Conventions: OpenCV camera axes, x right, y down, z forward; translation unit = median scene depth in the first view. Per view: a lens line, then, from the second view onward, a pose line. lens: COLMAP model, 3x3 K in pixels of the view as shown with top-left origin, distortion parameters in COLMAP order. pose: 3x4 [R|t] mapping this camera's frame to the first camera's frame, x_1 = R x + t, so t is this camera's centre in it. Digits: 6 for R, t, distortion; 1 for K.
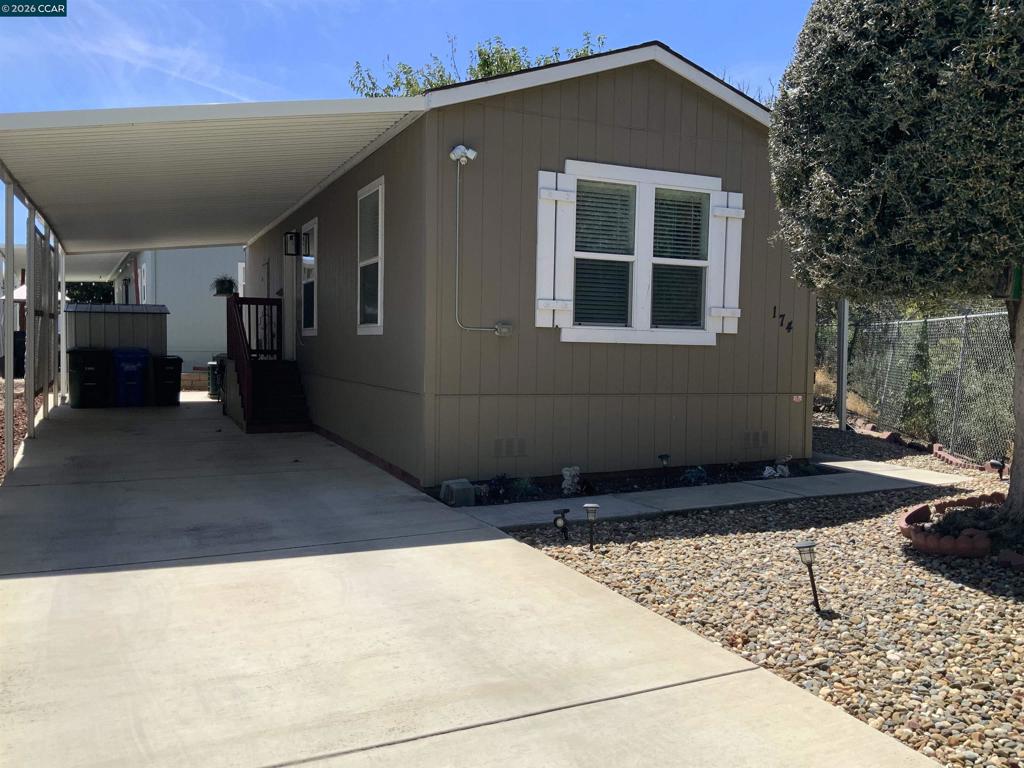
lens RADIAL K [[851.6, 0, 509.5], [0, 851.6, 383.6], [0, 0, 1]] dist [0.116174, -0.220414]
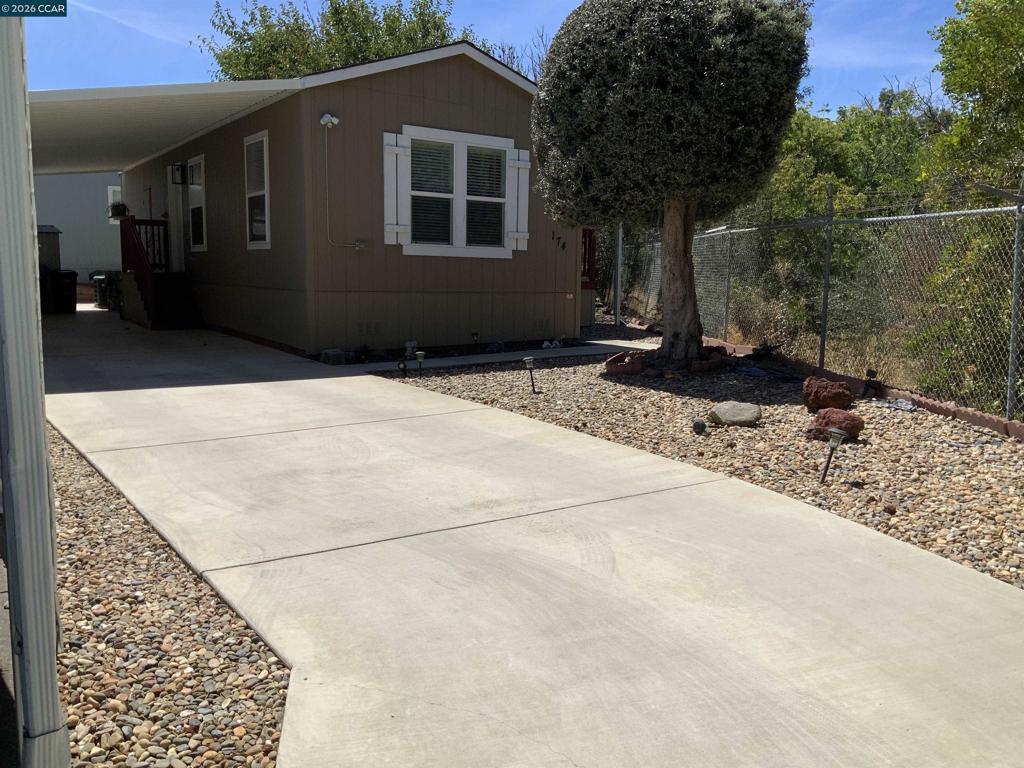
lens RADIAL K [[851.6, 0, 509.5], [0, 851.6, 383.6], [0, 0, 1]] dist [0.116174, -0.220414]
pose [[0.986156, -0.022499, 0.164289, -0.003755], [0.008064, 0.996087, 0.088008, 0.042264], [-0.165626, -0.085465, 0.982478, -0.468194]]
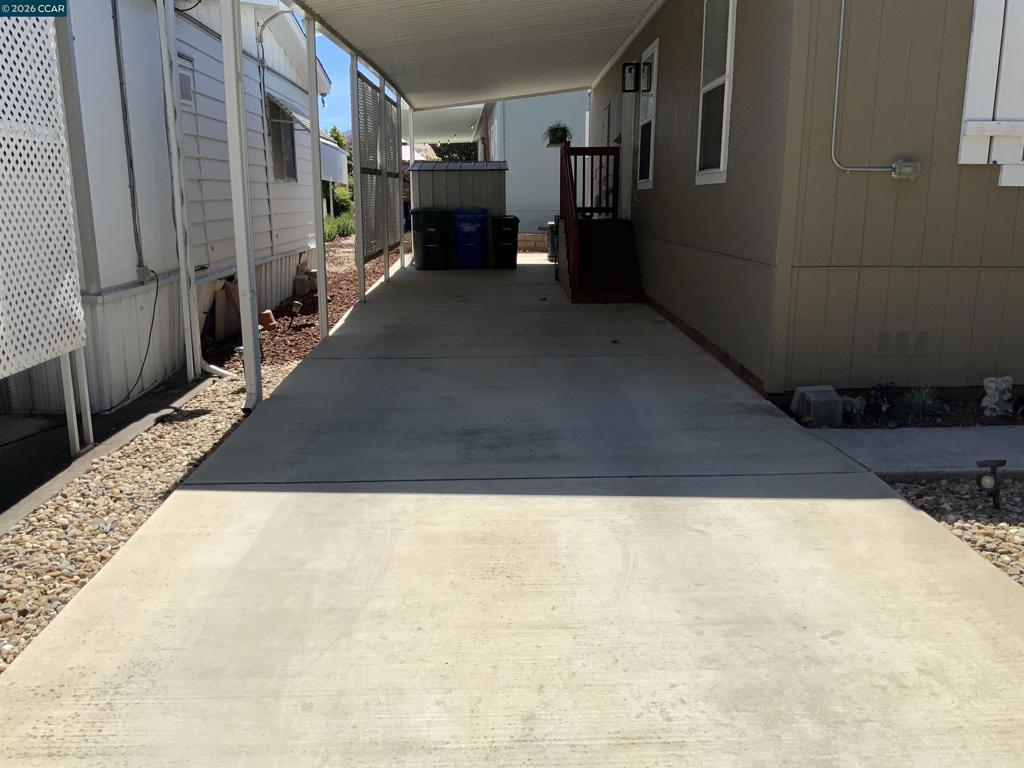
lens RADIAL K [[851.6, 0, 509.5], [0, 851.6, 383.6], [0, 0, 1]] dist [0.116174, -0.220414]
pose [[0.916454, 0.068331, -0.394262, -0.012675], [-0.003202, 0.986532, 0.163536, -0.006802], [0.400127, -0.148611, 0.904330, 0.230726]]
